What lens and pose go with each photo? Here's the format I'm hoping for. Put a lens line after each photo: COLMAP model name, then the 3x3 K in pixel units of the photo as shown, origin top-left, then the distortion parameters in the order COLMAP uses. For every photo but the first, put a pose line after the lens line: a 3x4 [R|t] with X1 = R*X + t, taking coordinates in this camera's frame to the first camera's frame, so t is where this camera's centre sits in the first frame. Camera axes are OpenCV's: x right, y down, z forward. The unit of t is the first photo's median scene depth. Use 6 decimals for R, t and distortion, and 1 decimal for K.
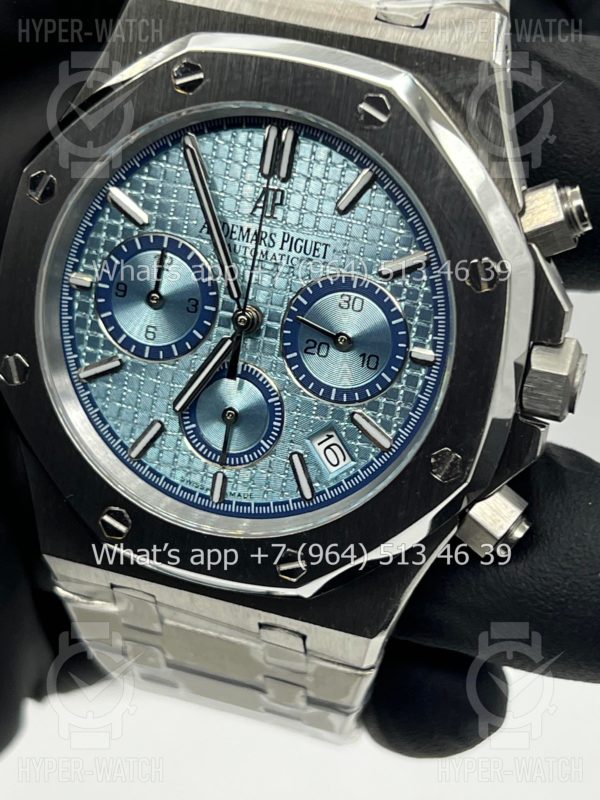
lens RADIAL K [[1897.5, 0, 304.1], [0, 1897.5, 398.4], [0, 0, 1]] dist [0.269202, 0.000000]
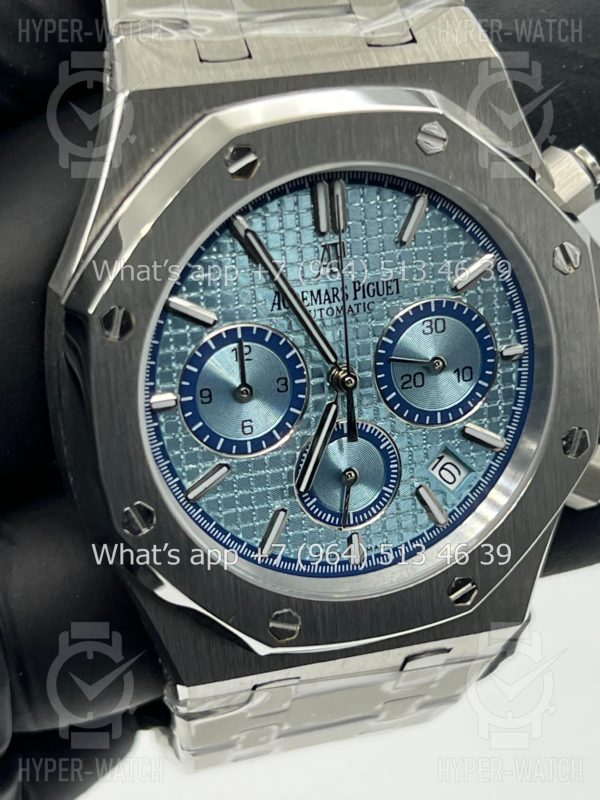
lens RADIAL K [[1897.5, 0, 317.6], [0, 1897.5, 401.4], [0, 0, 1]] dist [0.269202, 0.000000]
pose [[0.809887, -0.361036, 0.462316, -0.495085], [0.313359, 0.932552, 0.179312, -0.209340], [-0.495872, -0.000352, 0.868396, 0.160776]]
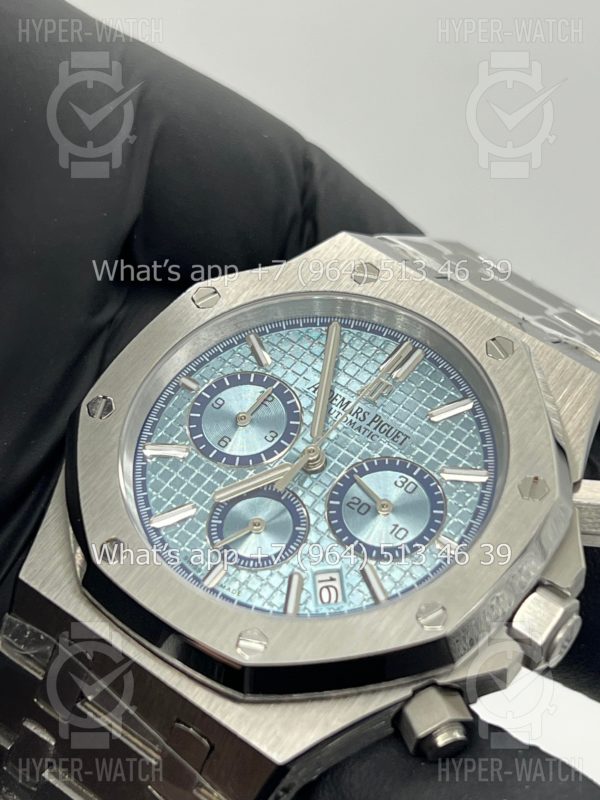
lens RADIAL K [[1897.5, 0, 295.7], [0, 1897.5, 402.8], [0, 0, 1]] dist [0.269202, 0.000000]
pose [[0.878283, 0.468782, -0.094147, 0.049785], [-0.432325, 0.694470, -0.575158, 0.576052], [-0.204241, 0.545853, 0.812607, 0.084426]]
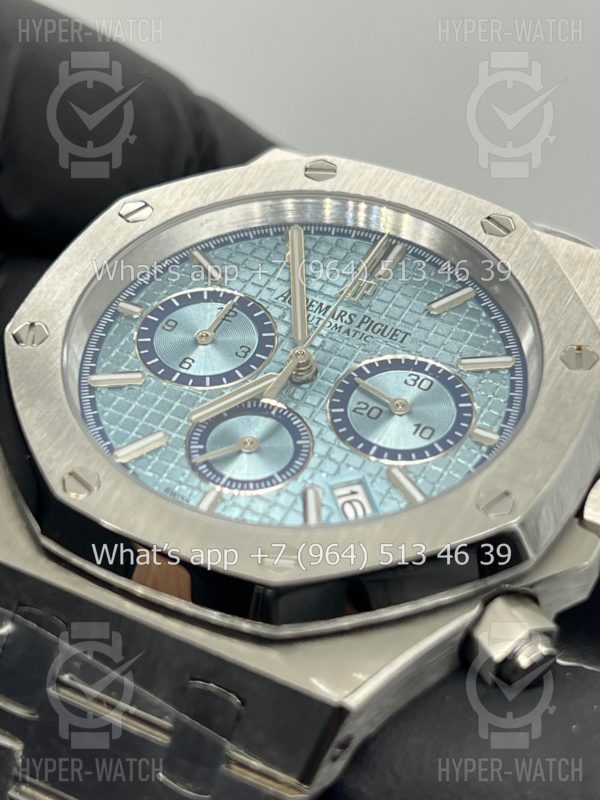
lens RADIAL K [[1897.5, 0, 298.0], [0, 1897.5, 395.6], [0, 0, 1]] dist [0.269202, 0.000000]
pose [[0.933714, 0.357265, -0.023211, -0.005644], [-0.254992, 0.618112, -0.743583, 0.638339], [-0.251309, 0.700213, 0.668240, 0.405967]]
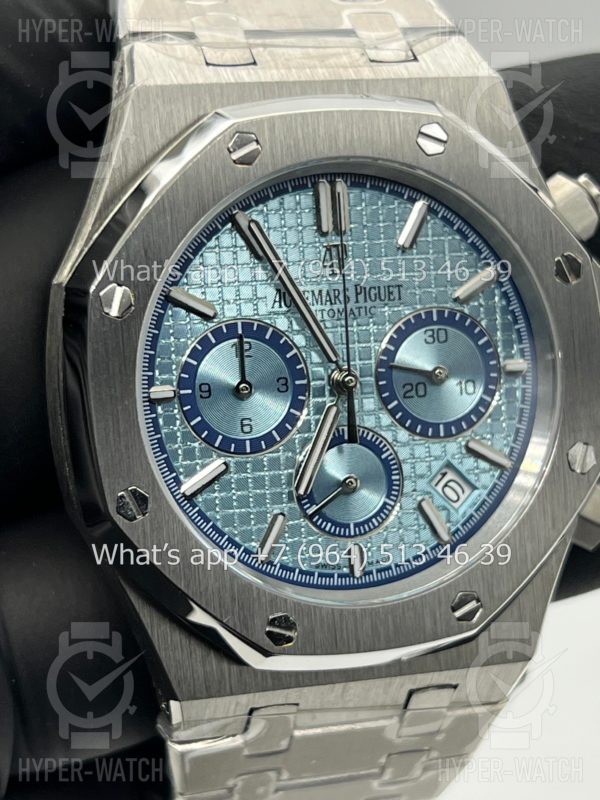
lens RADIAL K [[1897.5, 0, 301.3], [0, 1897.5, 402.6], [0, 0, 1]] dist [0.269202, 0.000000]
pose [[0.826135, -0.257852, 0.501012, -0.534970], [0.306280, 0.951821, -0.015167, -0.023251], [-0.472963, 0.165980, 0.865307, 0.175782]]
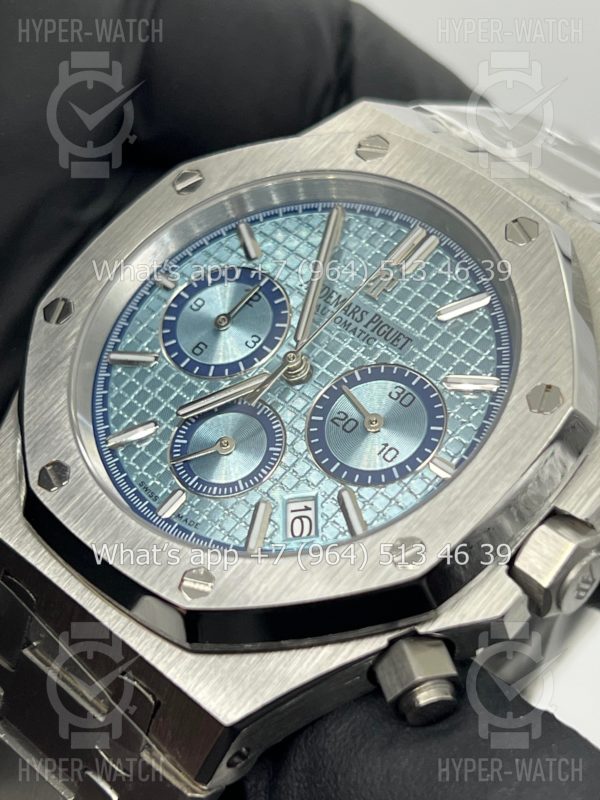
lens RADIAL K [[1897.5, 0, 298.6], [0, 1897.5, 399.1], [0, 0, 1]] dist [0.269202, 0.000000]
pose [[0.856938, 0.464071, -0.224266, 0.188957], [-0.512565, 0.721566, -0.465425, 0.406104], [-0.054168, 0.513791, 0.856204, 0.202845]]
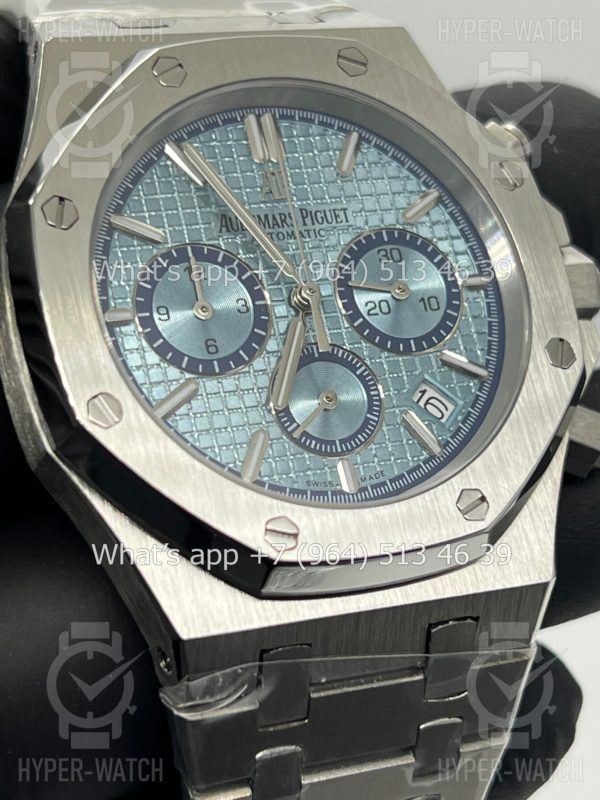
lens RADIAL K [[1897.5, 0, 300.1], [0, 1897.5, 398.6], [0, 0, 1]] dist [0.269202, 0.000000]
pose [[0.757134, -0.192285, 0.624319, -0.622724], [0.454553, 0.841466, -0.292089, 0.270868], [-0.469179, 0.504936, 0.724507, 0.351109]]
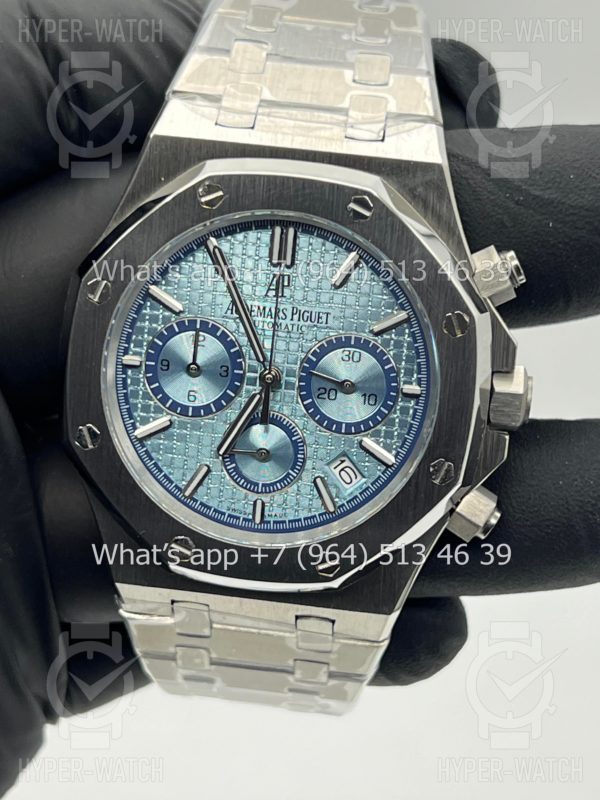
lens RADIAL K [[1897.5, 0, 299.7], [0, 1897.5, 398.7], [0, 0, 1]] dist [0.269202, 0.000000]
pose [[0.981976, -0.106983, 0.155815, -0.211176], [0.111170, 0.993631, -0.018386, -0.001579], [-0.152855, 0.035377, 0.987615, -0.264311]]
